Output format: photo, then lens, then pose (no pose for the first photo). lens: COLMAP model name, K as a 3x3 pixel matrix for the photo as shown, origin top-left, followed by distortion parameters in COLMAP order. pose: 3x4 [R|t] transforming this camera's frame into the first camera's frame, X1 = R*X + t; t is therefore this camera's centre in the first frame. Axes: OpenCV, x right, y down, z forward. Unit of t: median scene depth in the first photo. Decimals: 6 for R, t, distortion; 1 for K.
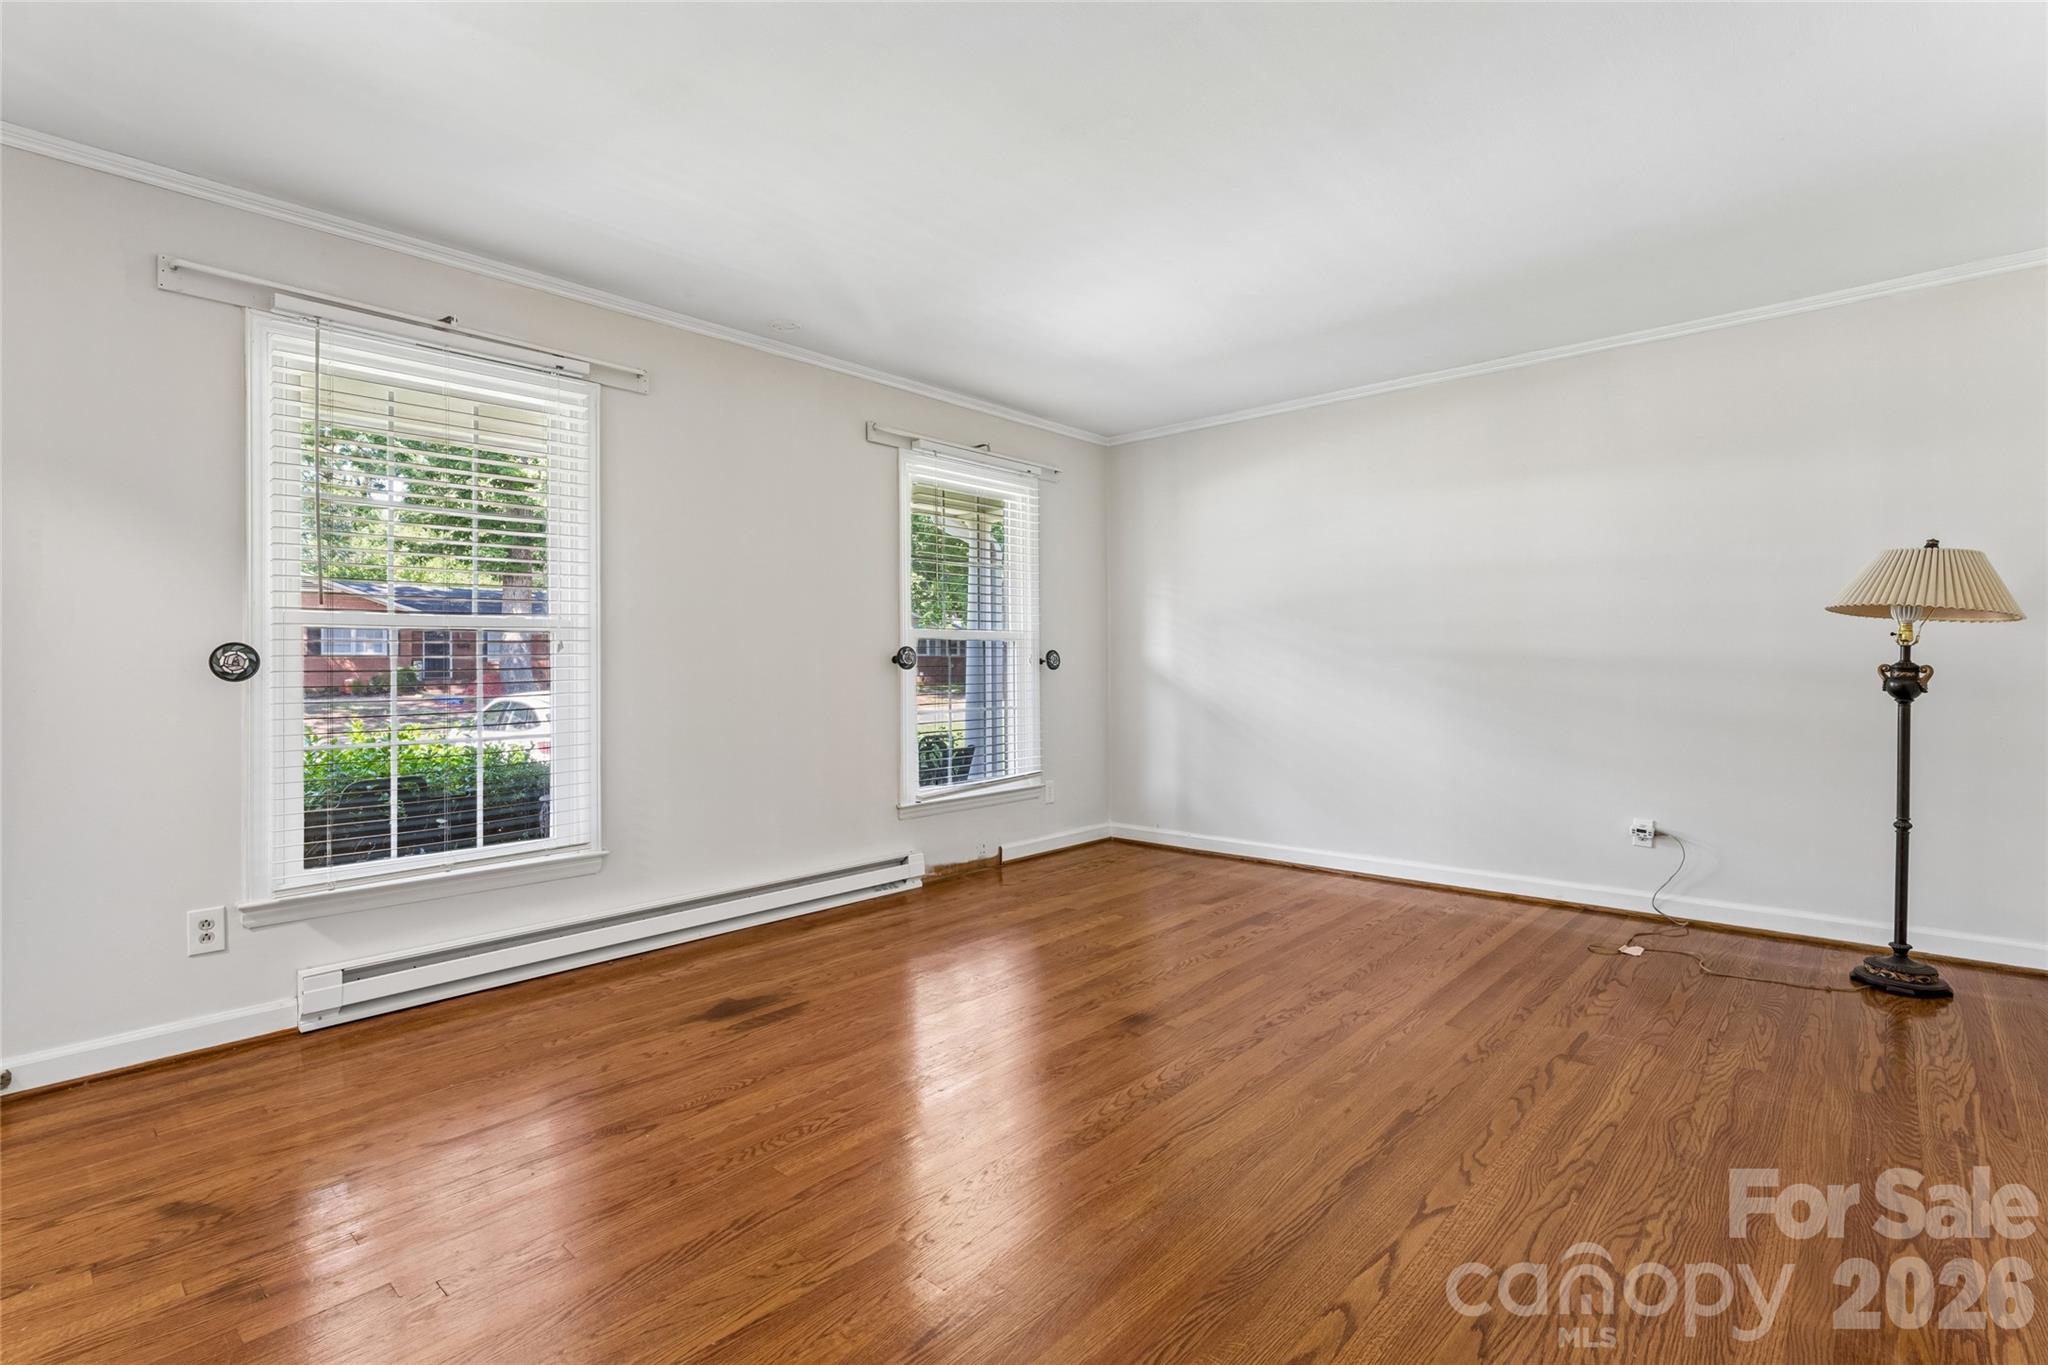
lens RADIAL K [[953.6, 0, 1024.3], [0, 953.6, 671.8], [0, 0, 1]] dist [-0.000822, -0.000129]
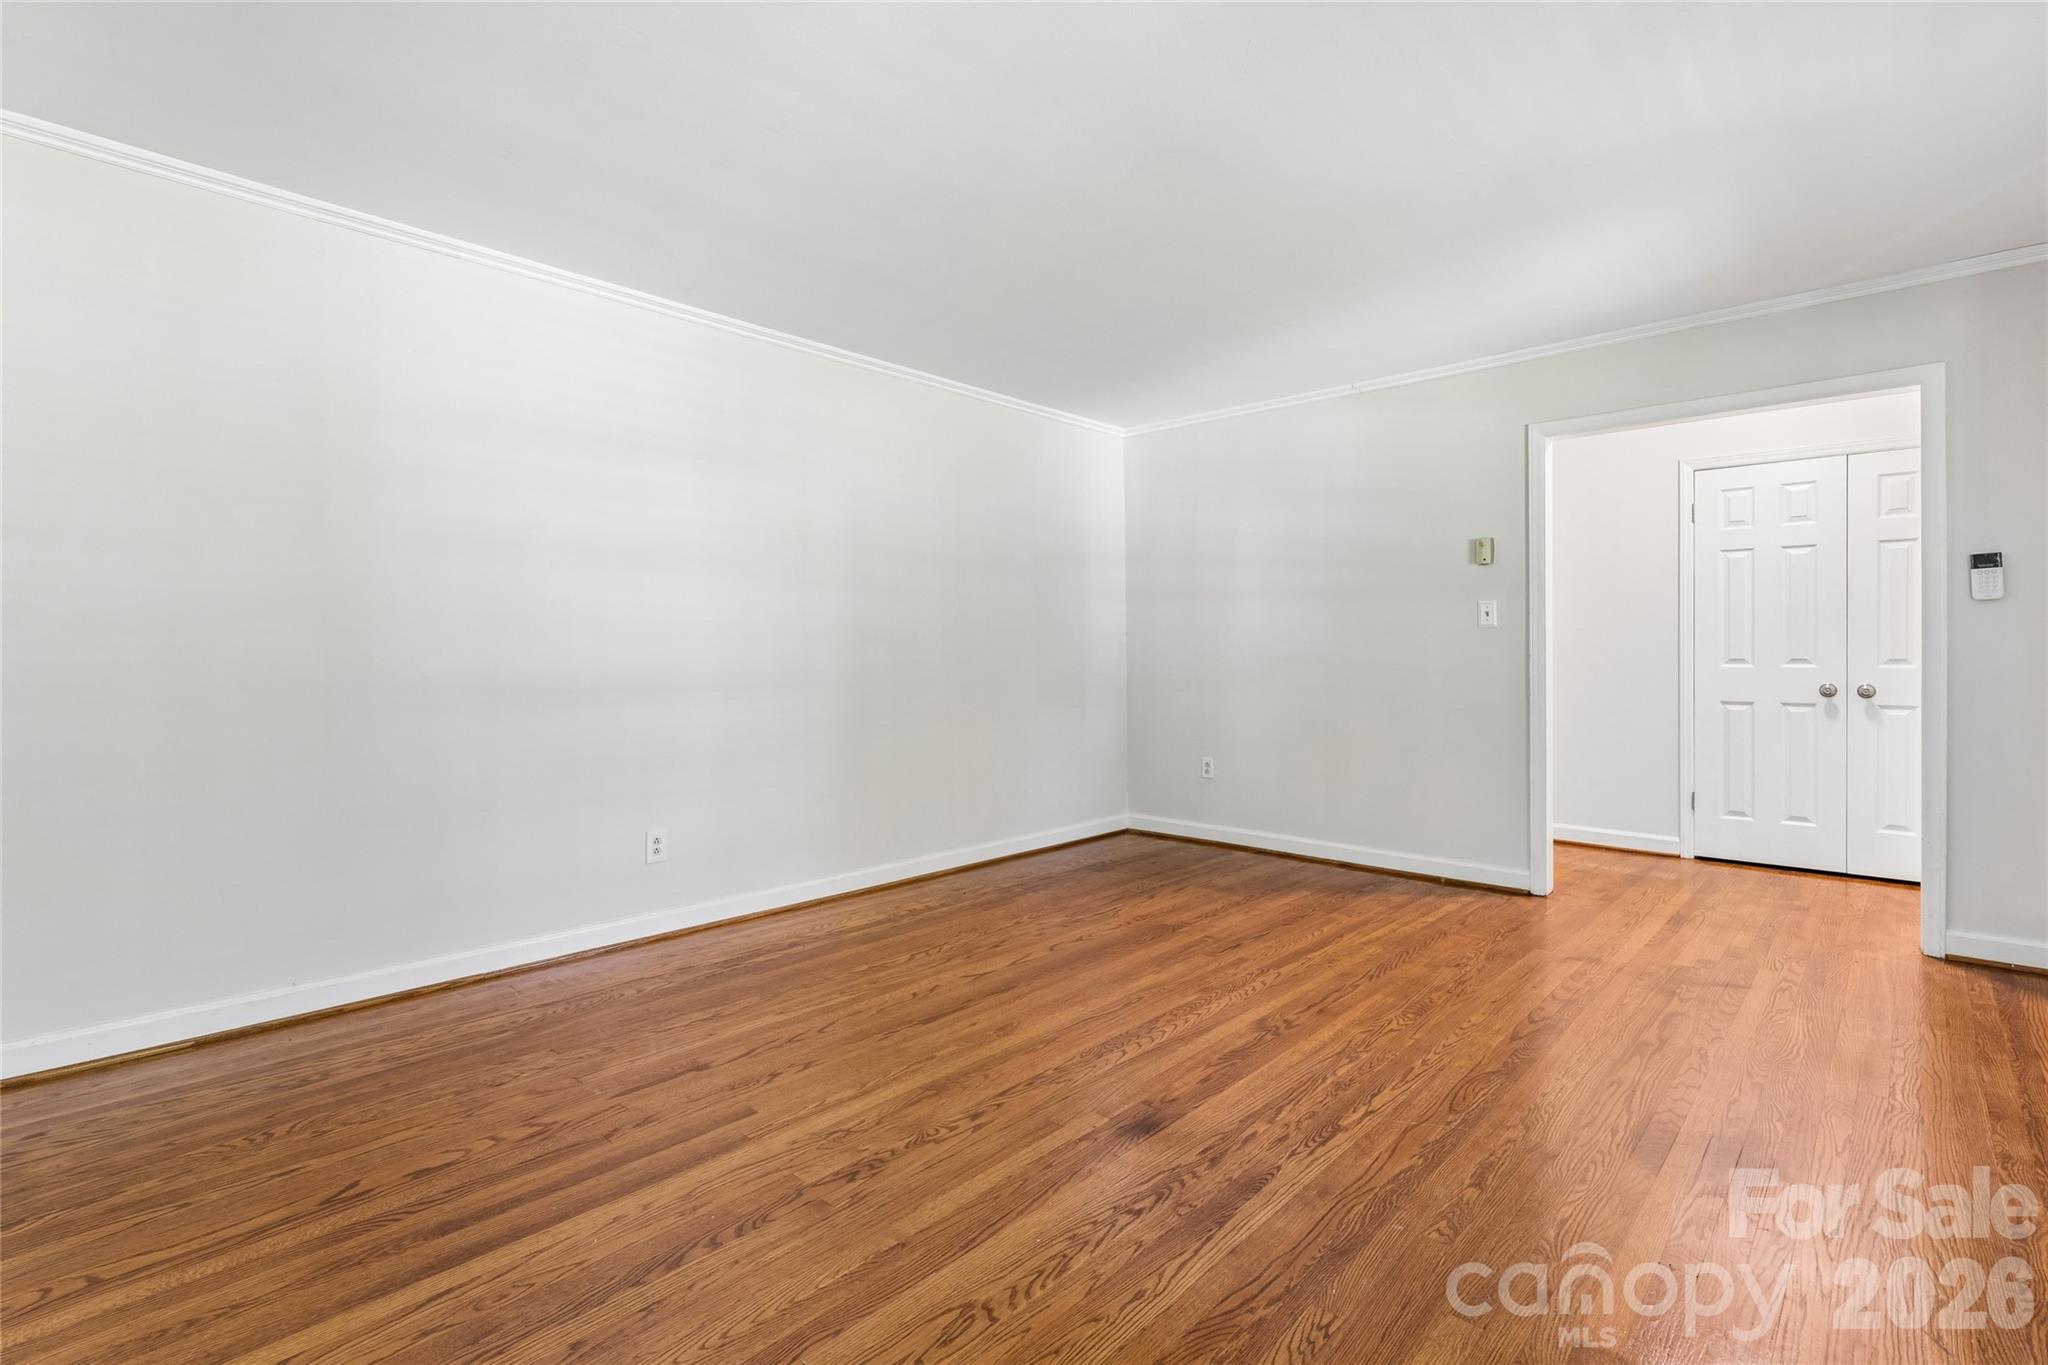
lens RADIAL K [[953.6, 0, 1023.7], [0, 953.6, 671.7], [0, 0, 1]] dist [-0.000822, -0.000129]
pose [[-0.999871, 0.008829, 0.013420, 0.212728], [0.009174, 0.999623, 0.025870, -0.017802], [-0.013187, 0.025990, -0.999575, 1.849605]]
